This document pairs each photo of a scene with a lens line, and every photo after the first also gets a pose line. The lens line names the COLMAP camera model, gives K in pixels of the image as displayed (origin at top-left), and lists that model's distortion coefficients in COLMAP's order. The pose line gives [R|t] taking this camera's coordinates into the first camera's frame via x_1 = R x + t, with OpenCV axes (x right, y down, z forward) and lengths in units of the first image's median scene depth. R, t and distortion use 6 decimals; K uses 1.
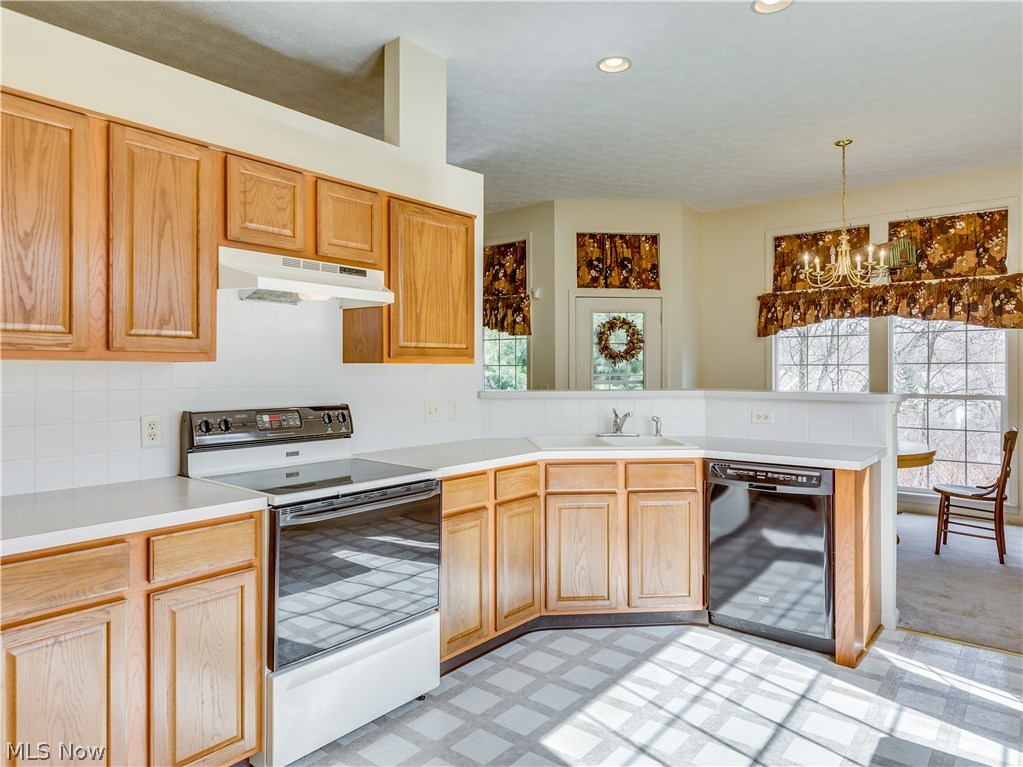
lens RADIAL K [[647.7, 0, 510.7], [0, 647.7, 371.3], [0, 0, 1]] dist [-0.000065, -0.000560]
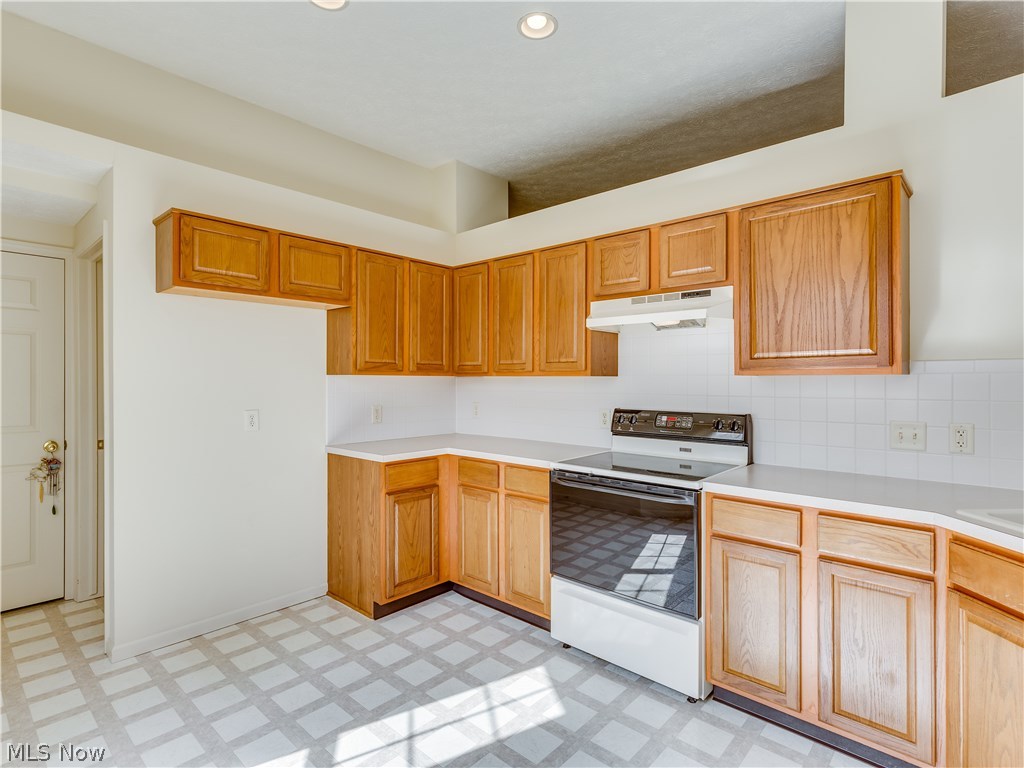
lens RADIAL K [[520.1, 0, 497.0], [0, 520.1, 377.1], [0, 0, 1]] dist [0.000990, 0.000369]
pose [[-0.062992, -0.004991, -0.998002, 0.685391], [-0.001037, 0.999987, -0.004935, -0.005640], [0.998013, 0.000724, -0.062996, 0.719772]]
